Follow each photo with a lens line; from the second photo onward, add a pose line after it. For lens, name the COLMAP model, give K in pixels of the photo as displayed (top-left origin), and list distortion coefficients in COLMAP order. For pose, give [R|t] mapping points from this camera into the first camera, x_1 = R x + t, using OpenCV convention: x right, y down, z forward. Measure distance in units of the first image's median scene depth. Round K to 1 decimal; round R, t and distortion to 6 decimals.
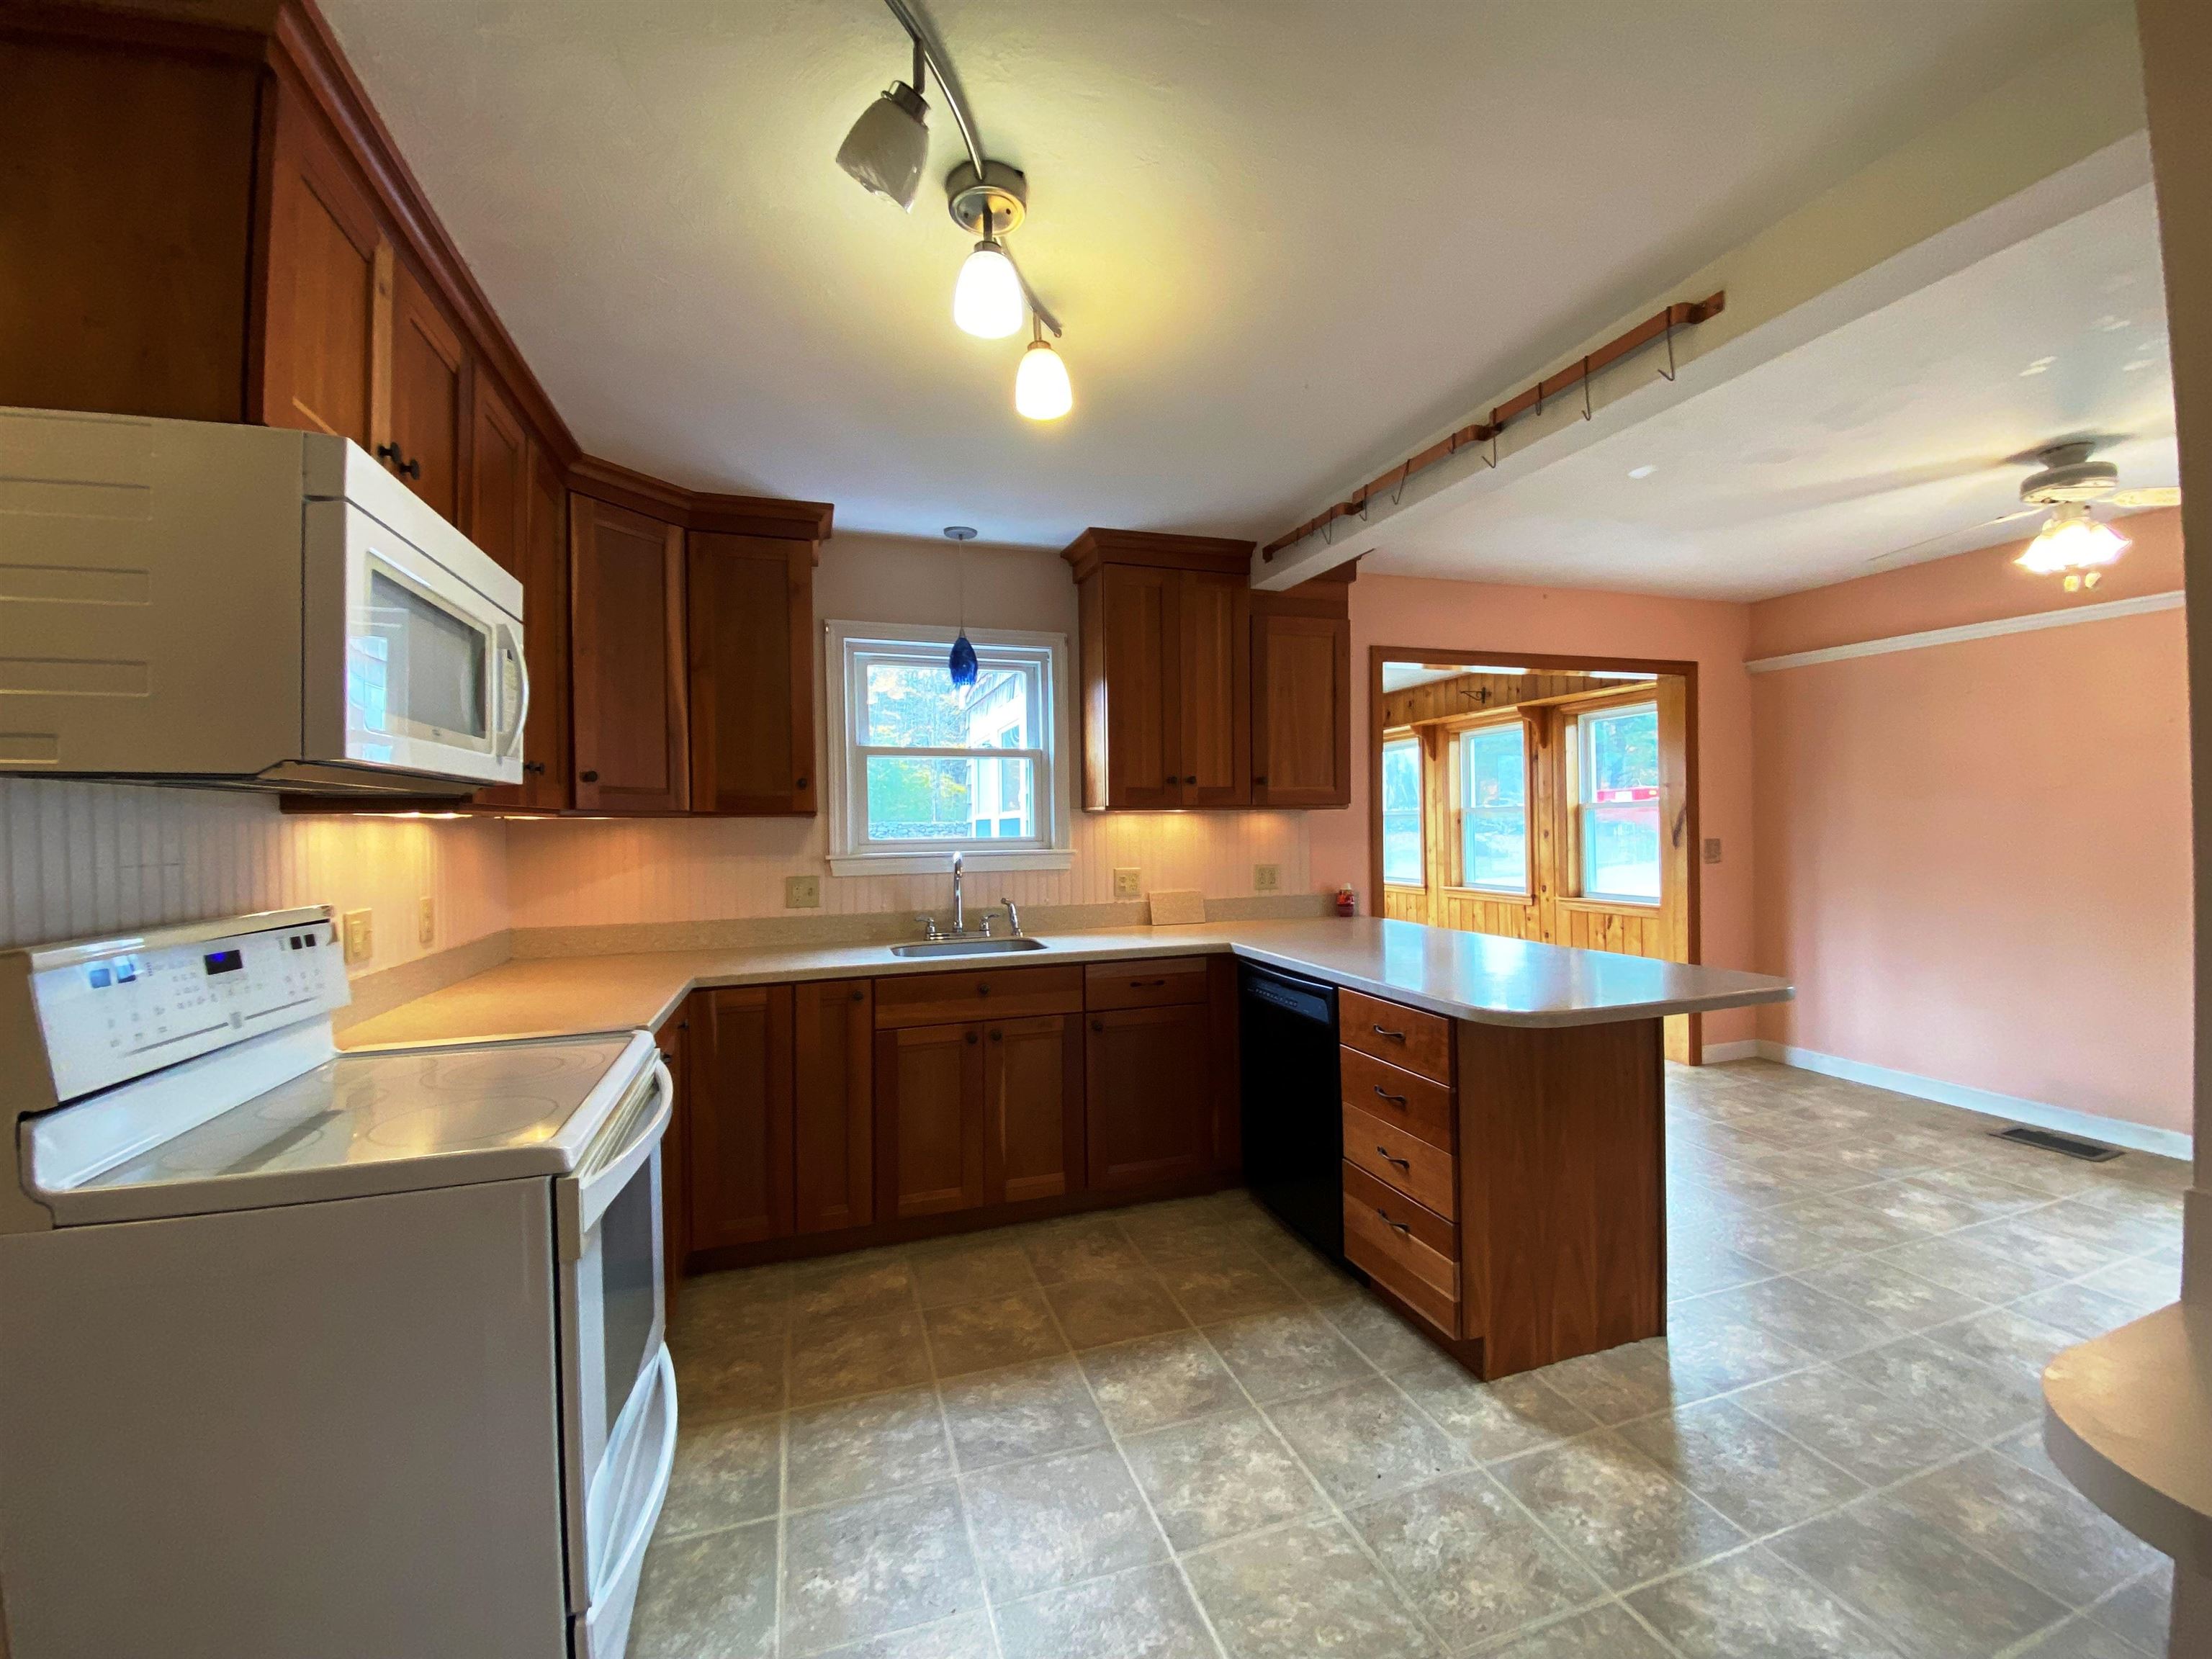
lens RADIAL K [[904.5, 0, 1106.0], [0, 904.5, 829.5], [0, 0, 1]] dist [0.055076, -0.036577]
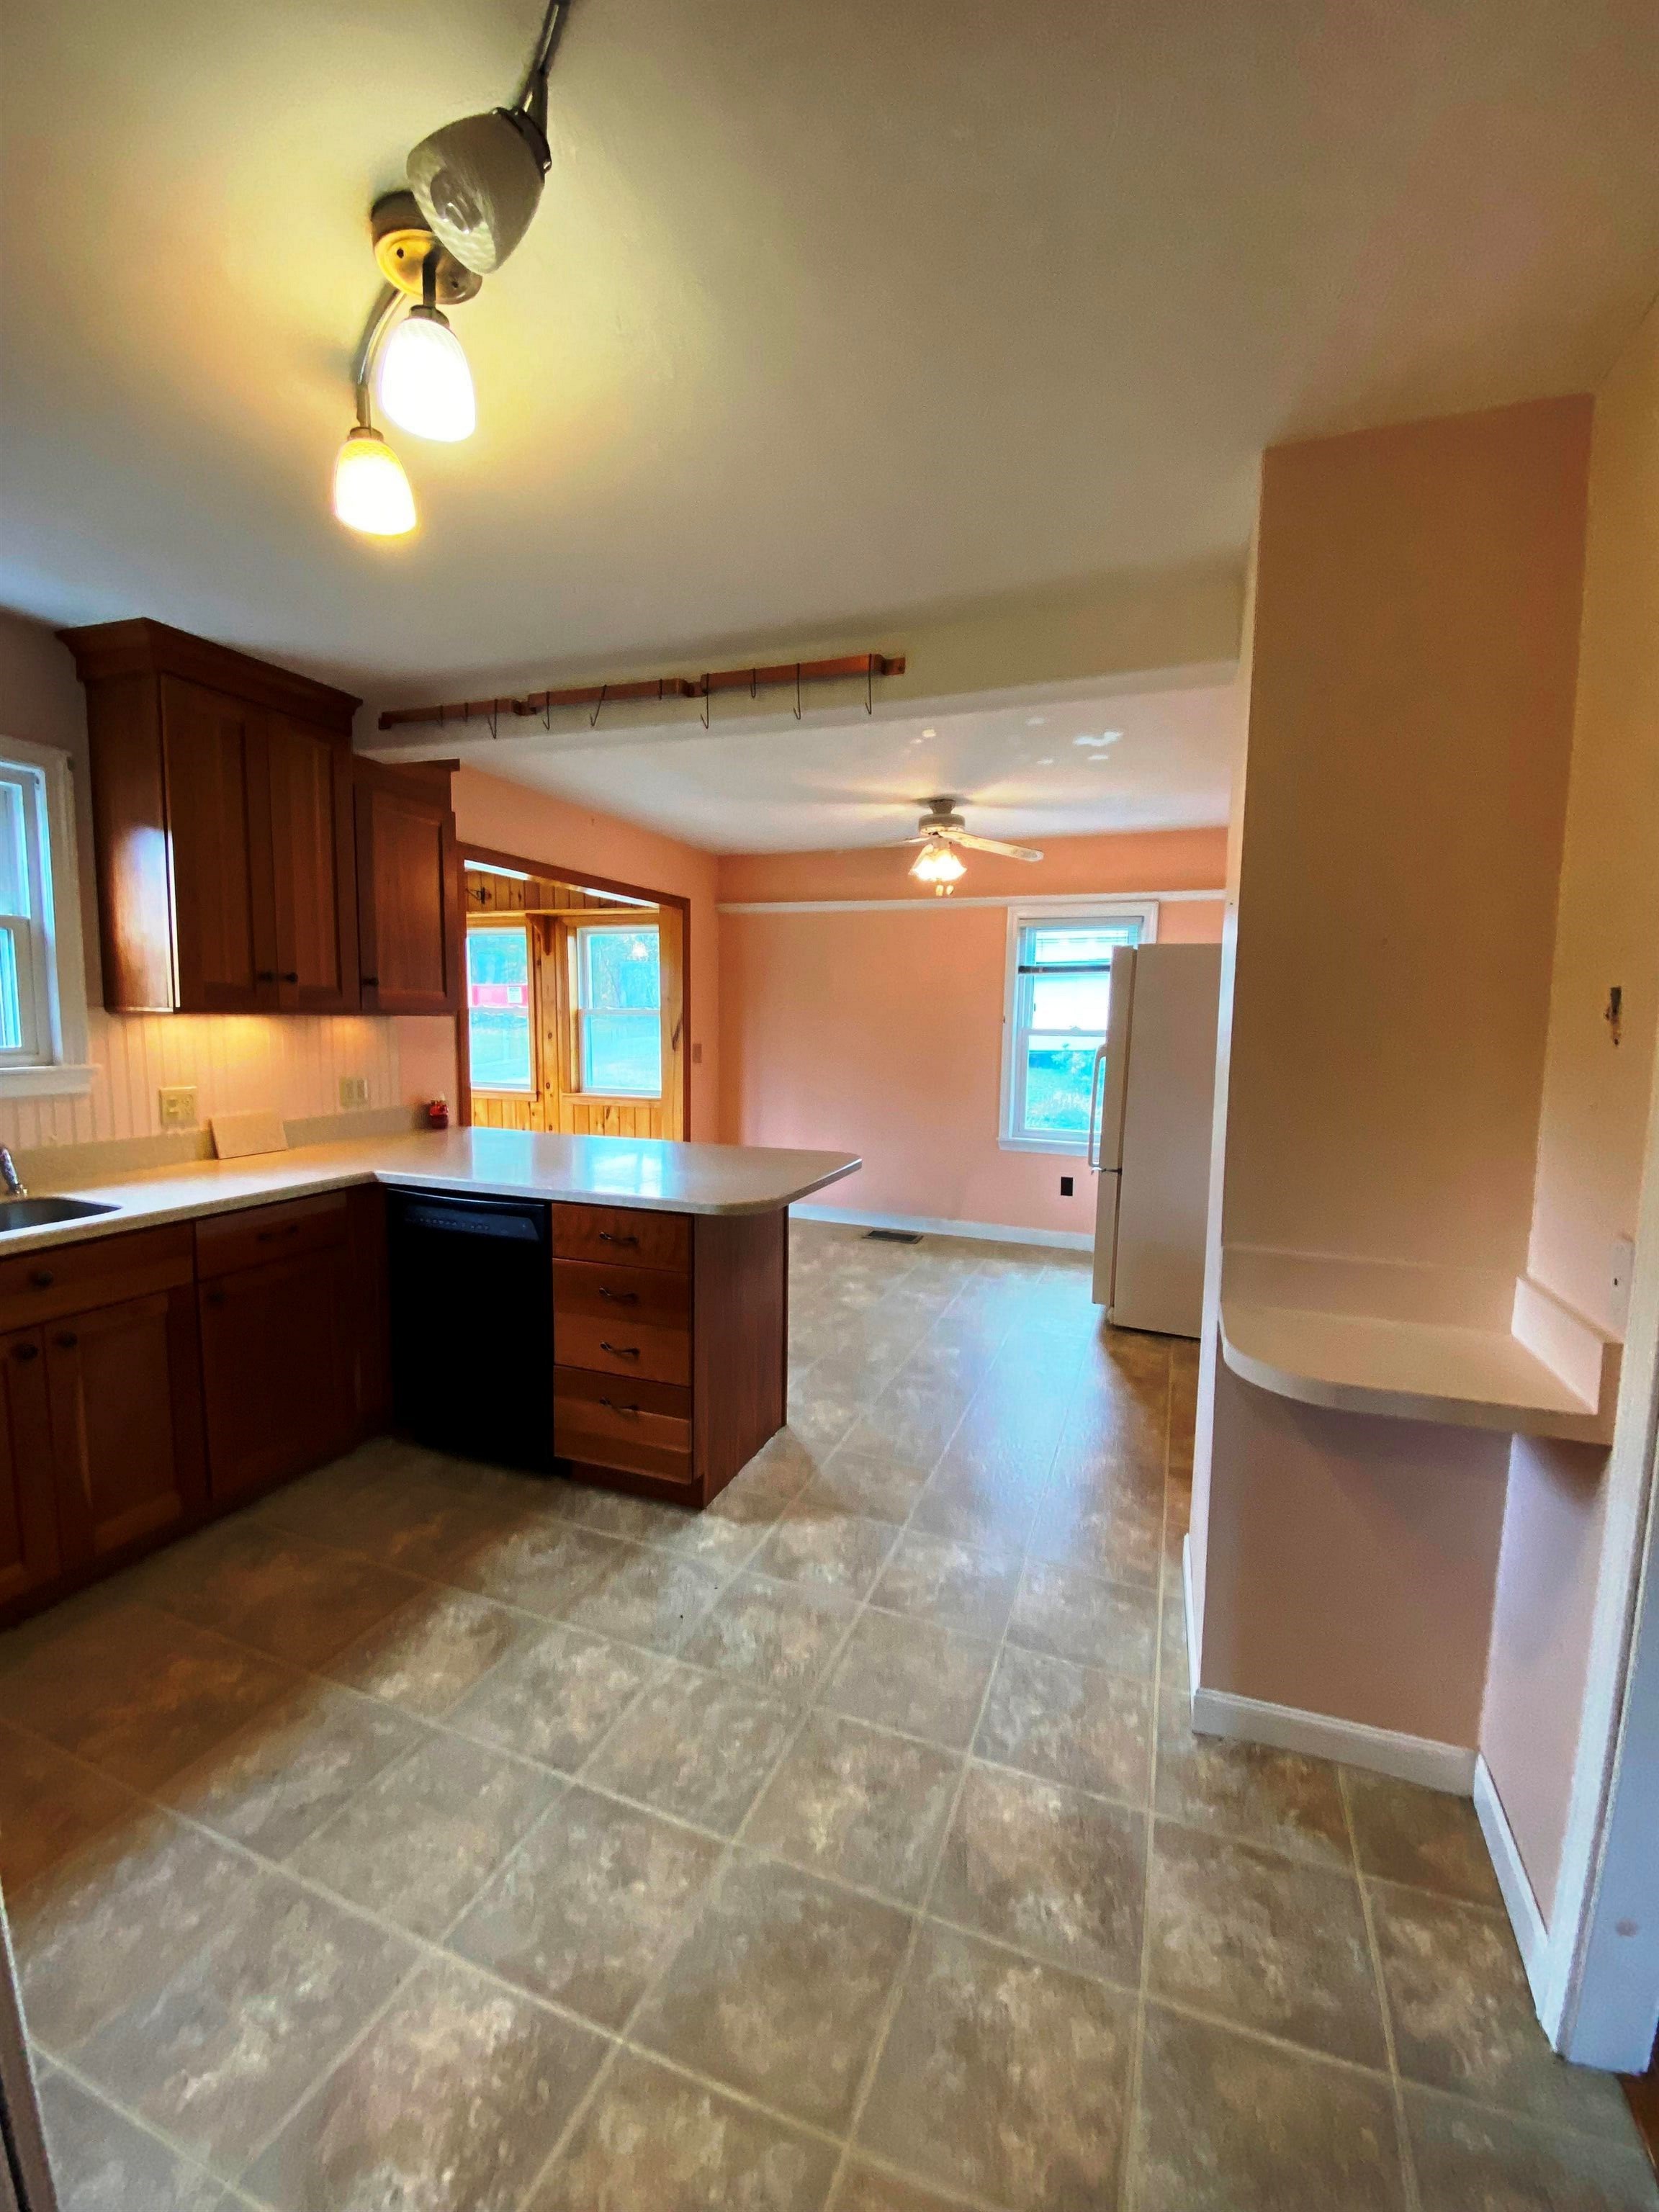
lens RADIAL K [[895.8, 0, 842.4], [0, 895.8, 1106.3], [0, 0, 1]] dist [0.010355, -0.016206]
pose [[0.634822, -0.054104, 0.770761, -0.275555], [-0.021616, 0.995911, 0.087711, -0.026623], [-0.772356, -0.072342, 0.631057, 0.120963]]
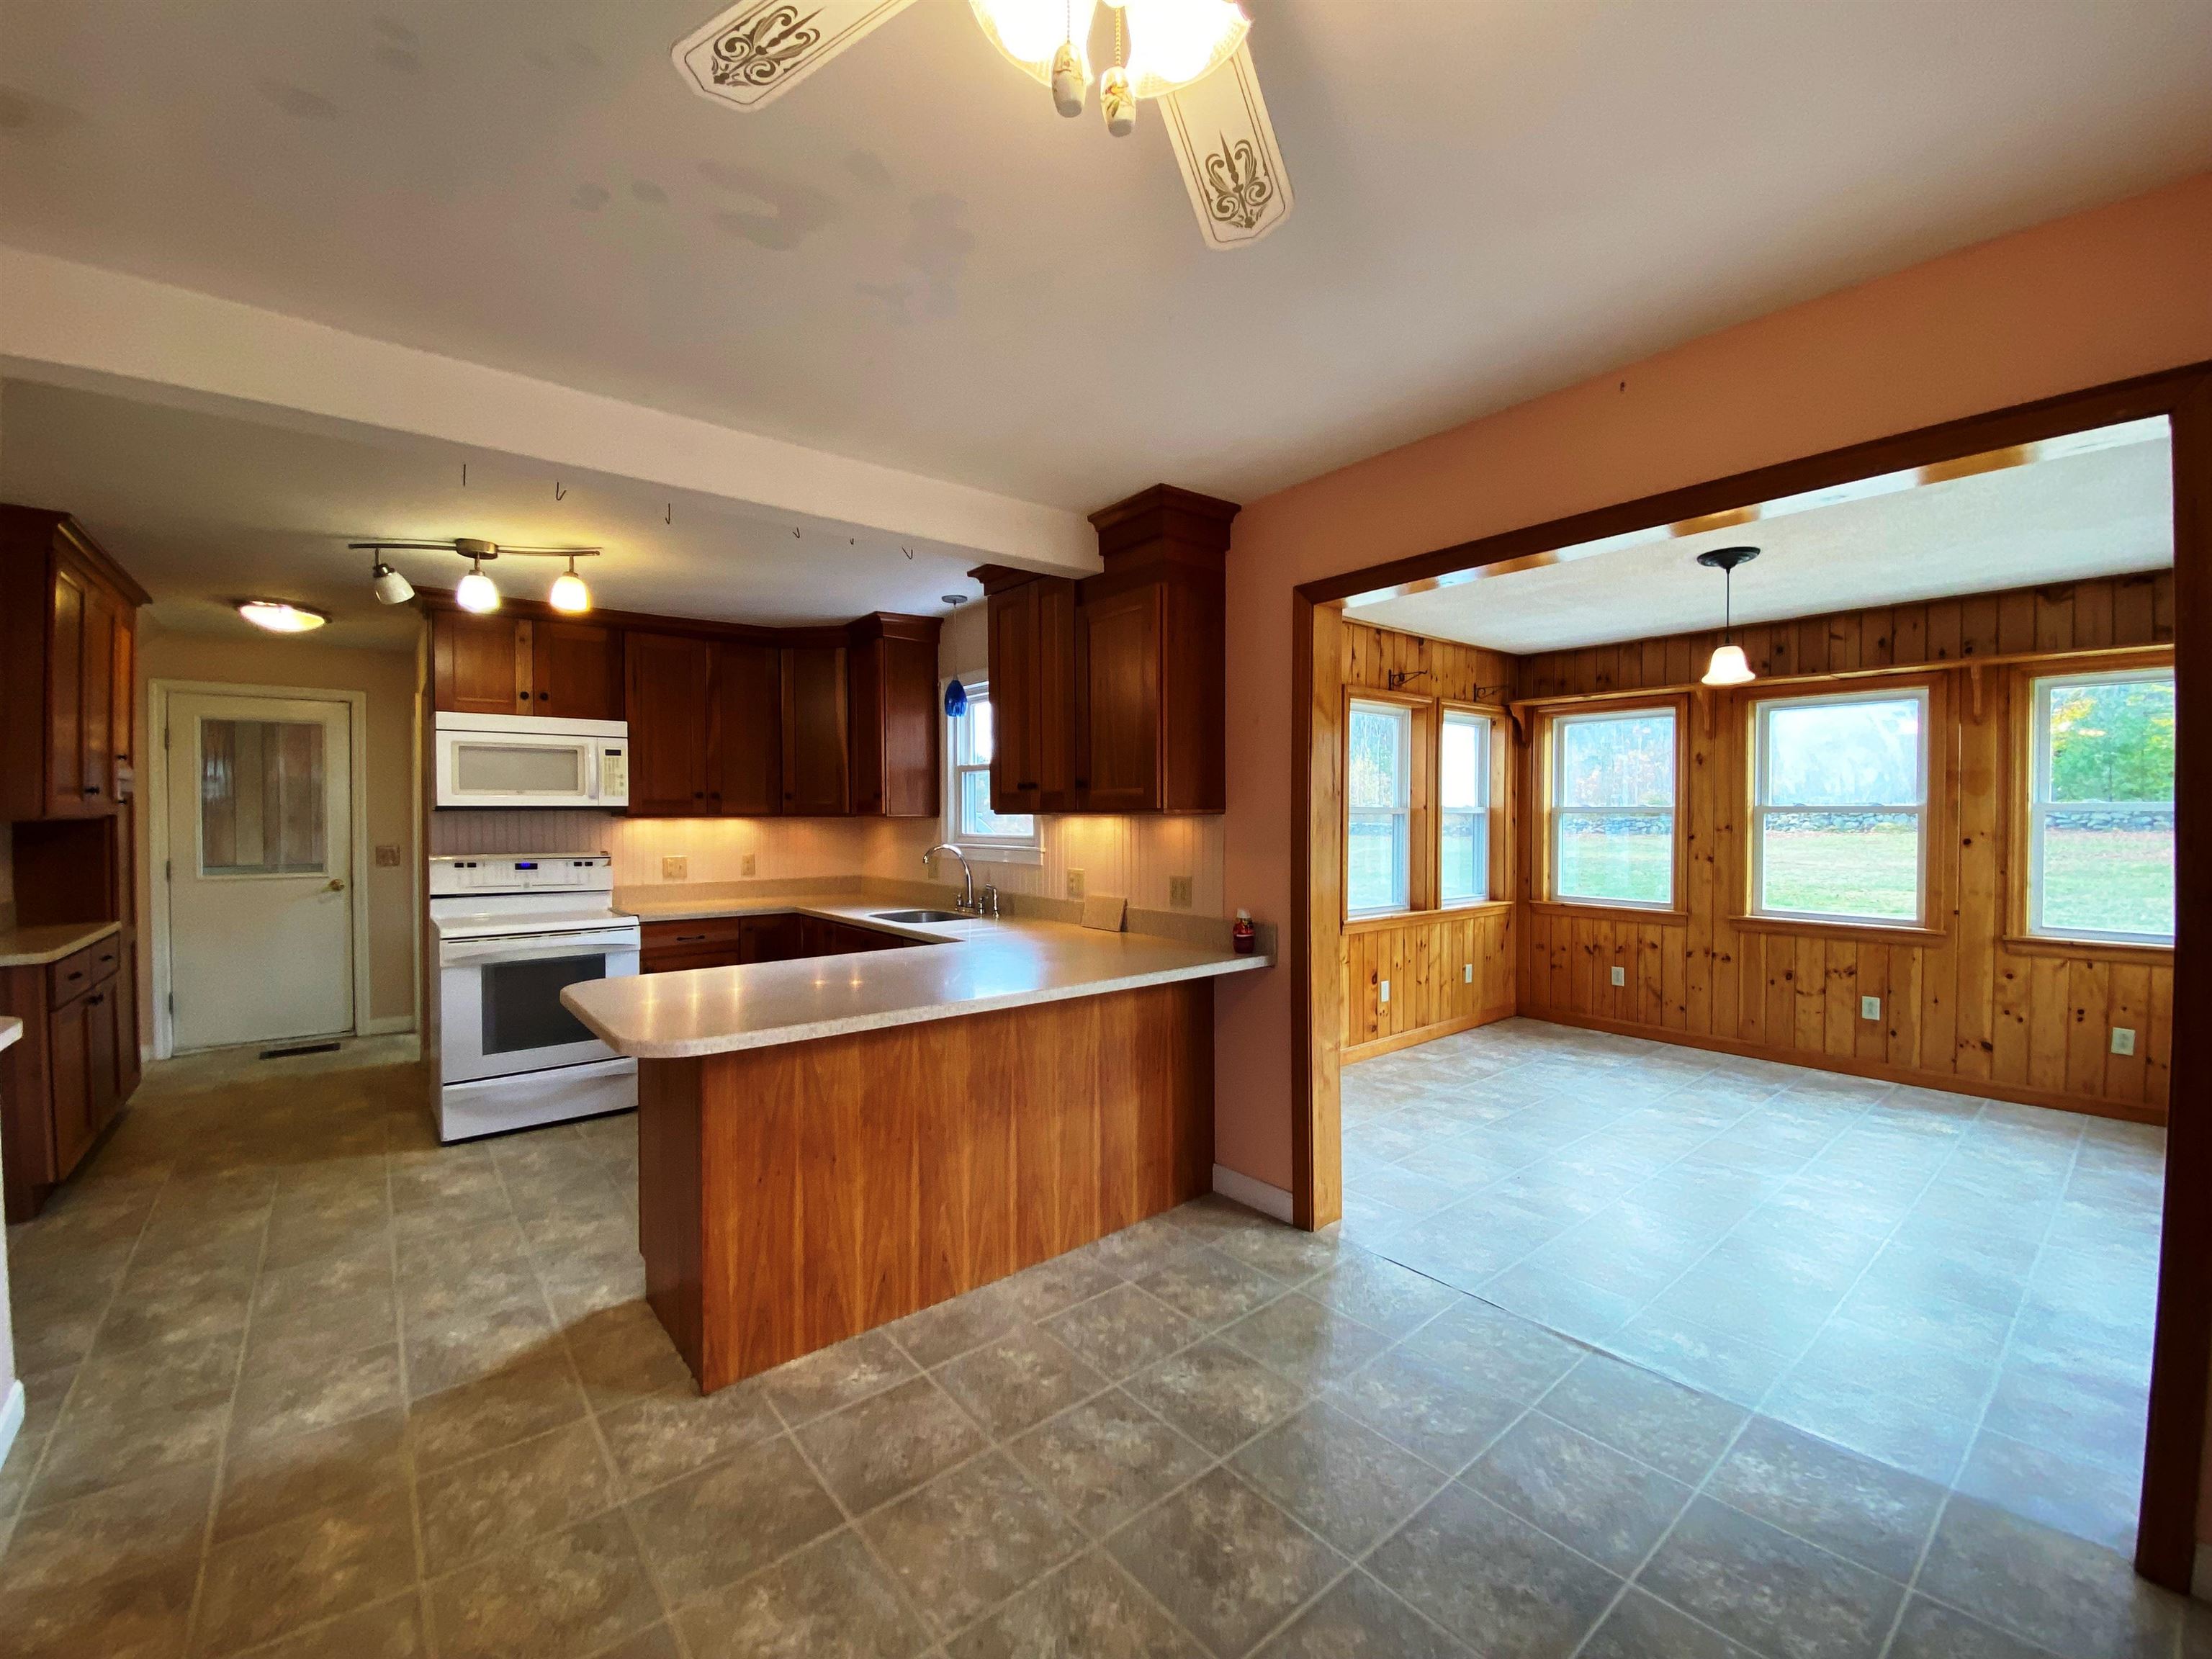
lens RADIAL K [[895.8, 0, 1099.7], [0, 895.8, 821.9], [0, 0, 1]] dist [0.010355, -0.016206]
pose [[0.348892, 0.023023, -0.936880, 1.340801], [-0.004146, 0.999726, 0.023024, -0.046204], [0.937154, -0.004149, 0.348892, 0.900863]]
